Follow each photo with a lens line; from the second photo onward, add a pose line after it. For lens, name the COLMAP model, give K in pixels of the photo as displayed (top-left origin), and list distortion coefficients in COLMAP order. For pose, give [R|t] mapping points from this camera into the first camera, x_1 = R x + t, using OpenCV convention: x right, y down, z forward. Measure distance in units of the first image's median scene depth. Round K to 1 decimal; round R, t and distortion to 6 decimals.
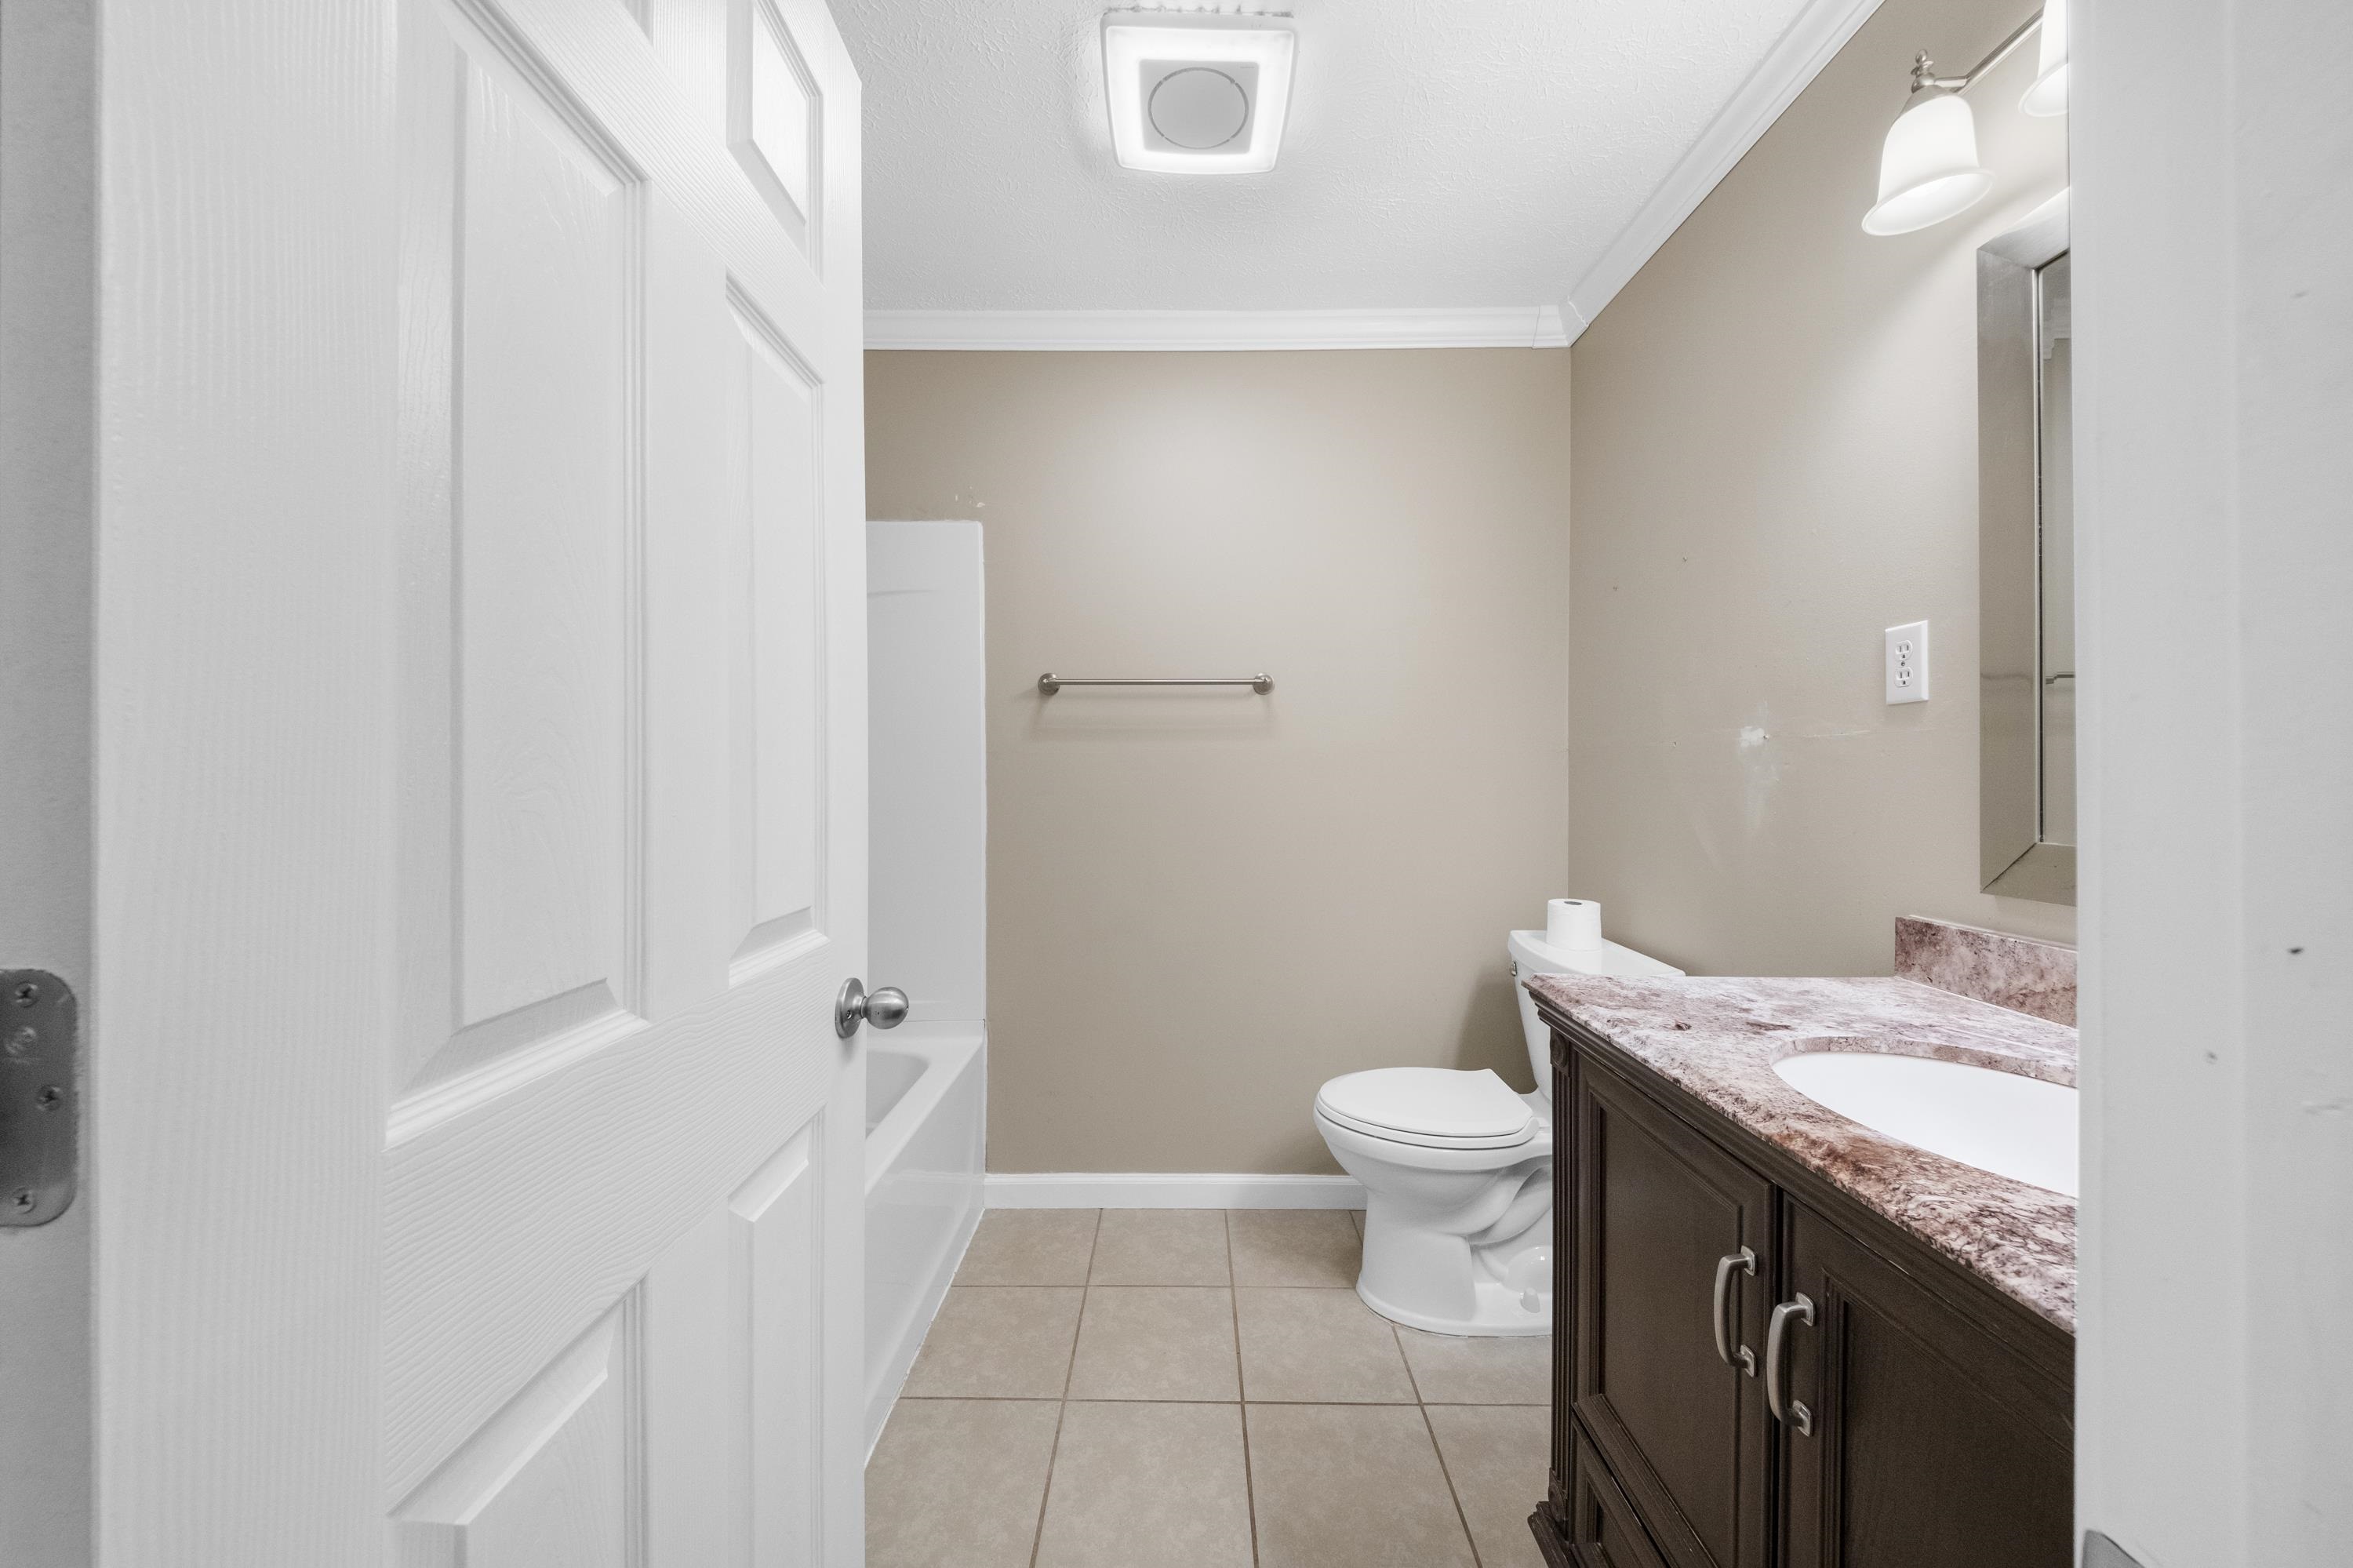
lens RADIAL K [[824.0, 0, 1158.5], [0, 824.0, 770.1], [0, 0, 1]] dist [0.018927, -0.014517]
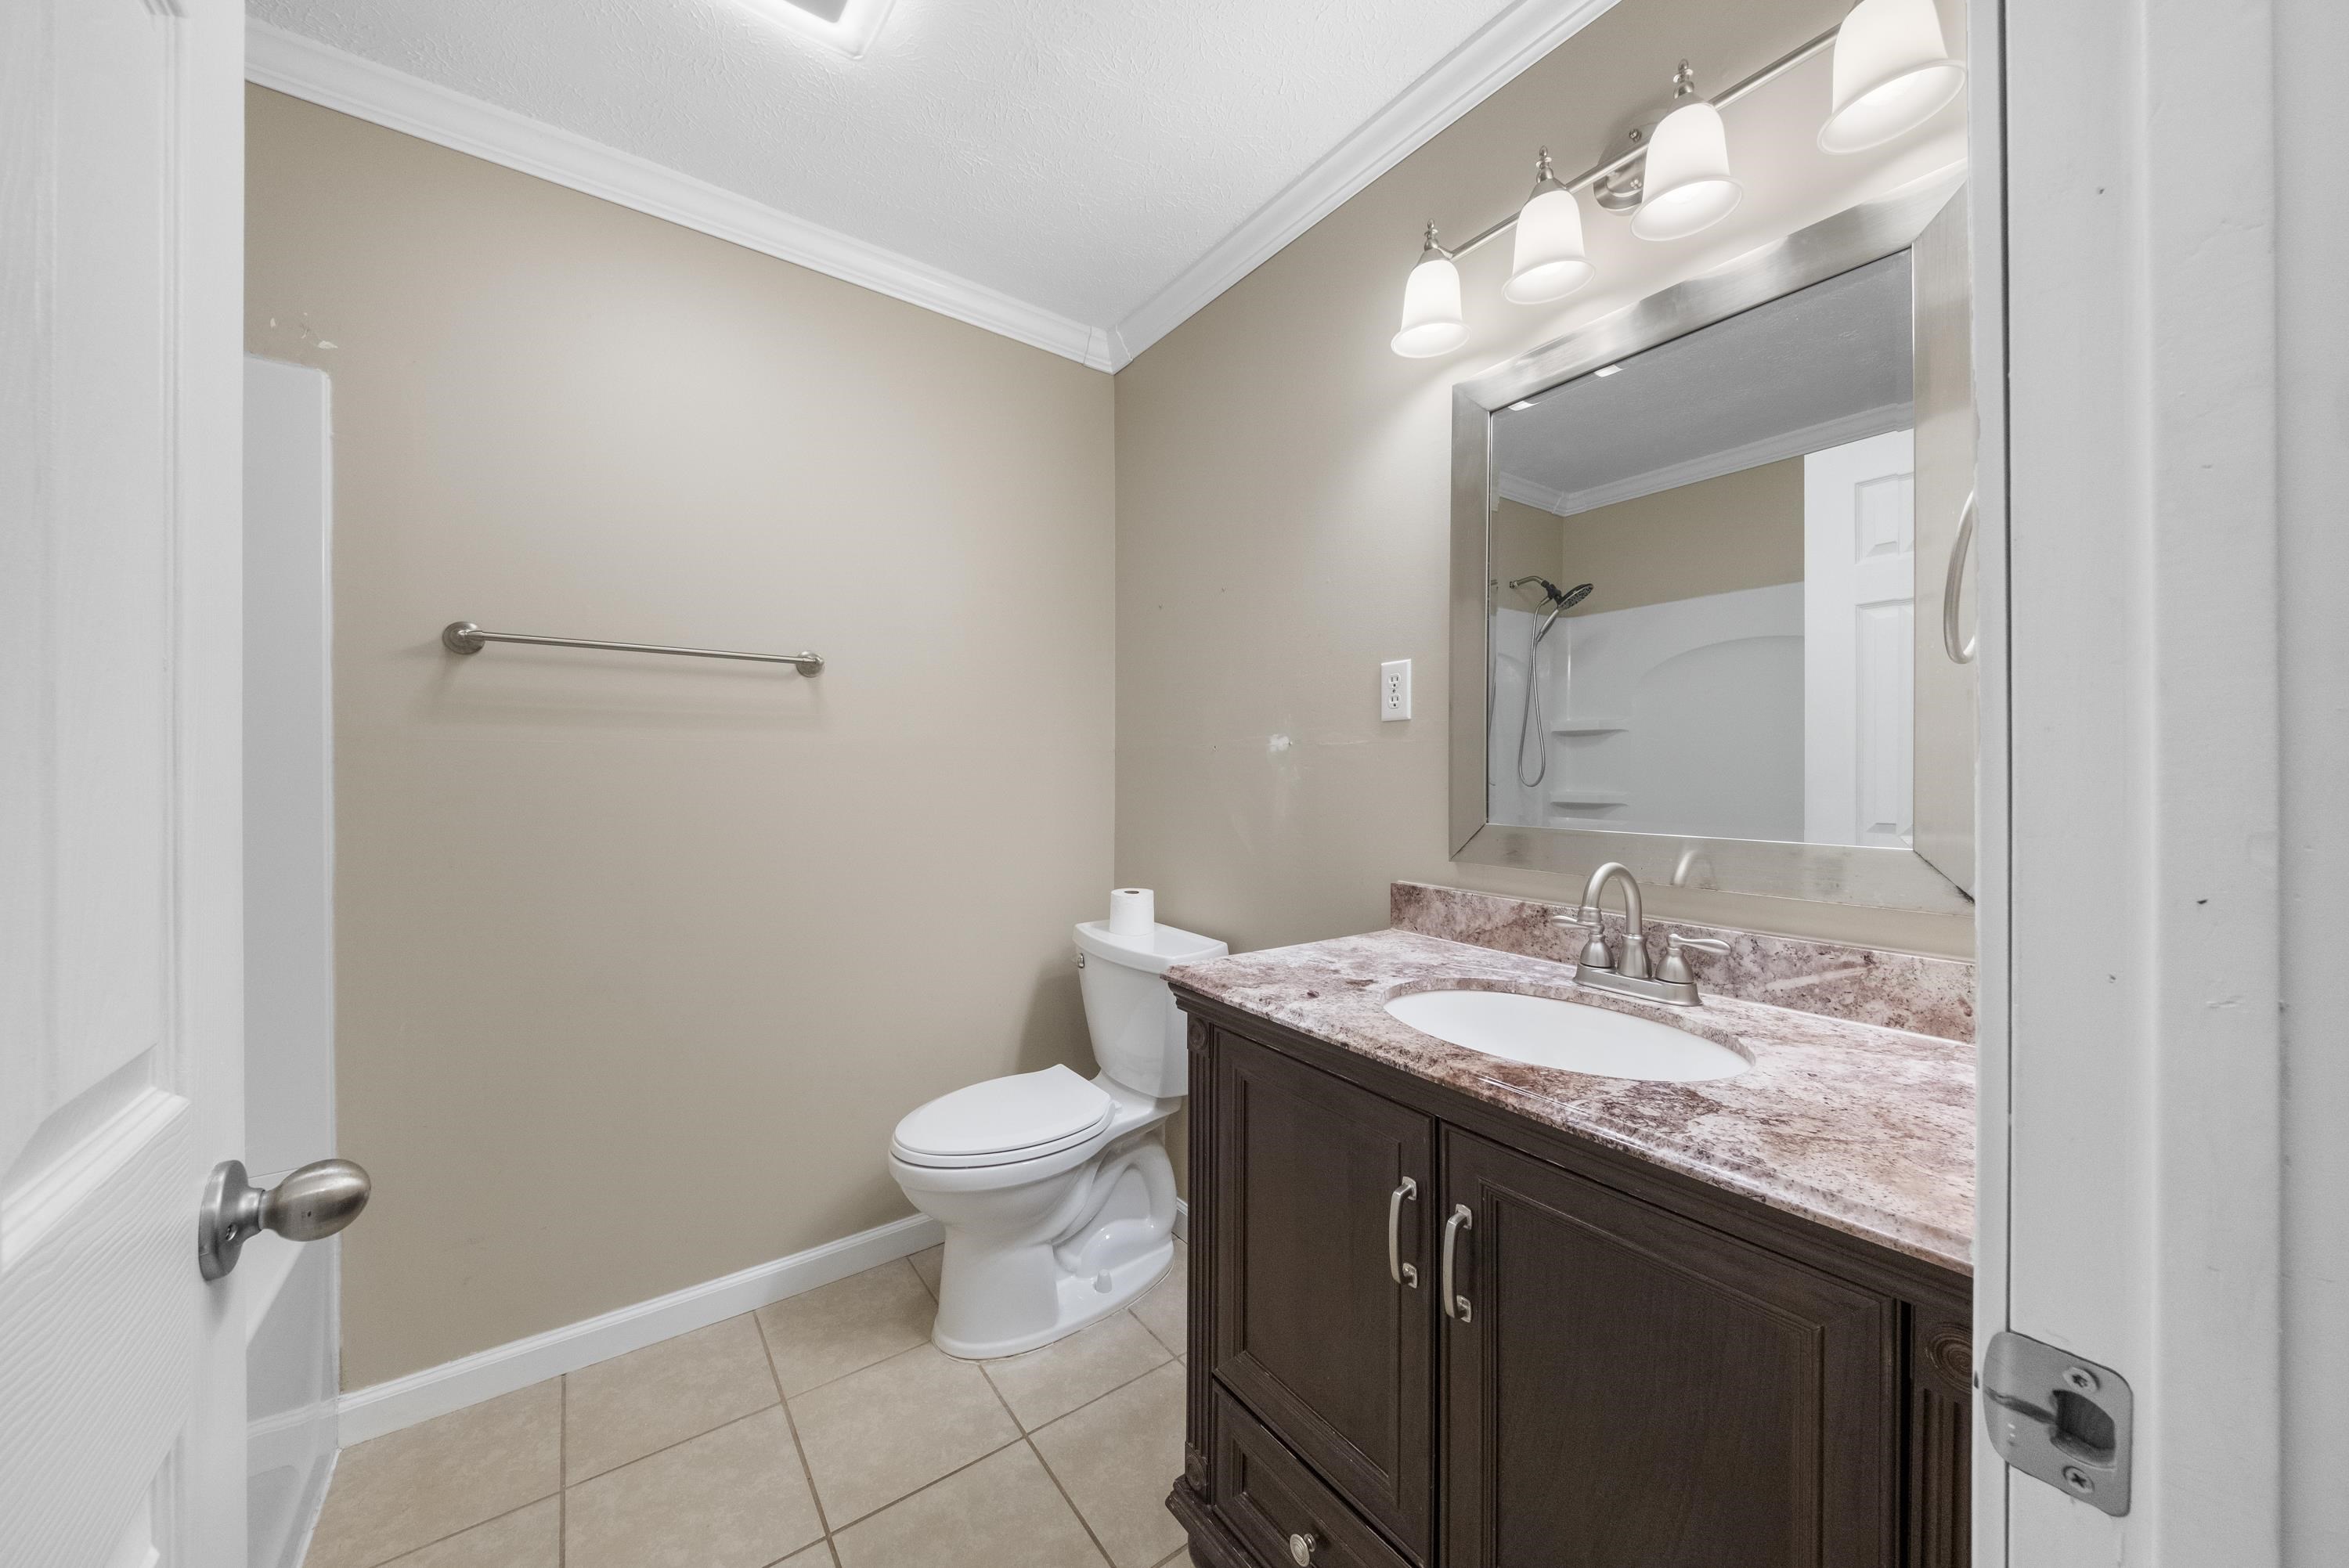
lens RADIAL K [[825.6, 0, 1177.0], [0, 825.6, 769.6], [0, 0, 1]] dist [0.045491, -0.026590]
pose [[0.786602, 0.004658, 0.617443, -0.209356], [-0.007067, 0.999974, 0.001460, -0.002506], [-0.617420, -0.005512, 0.786614, 0.197335]]
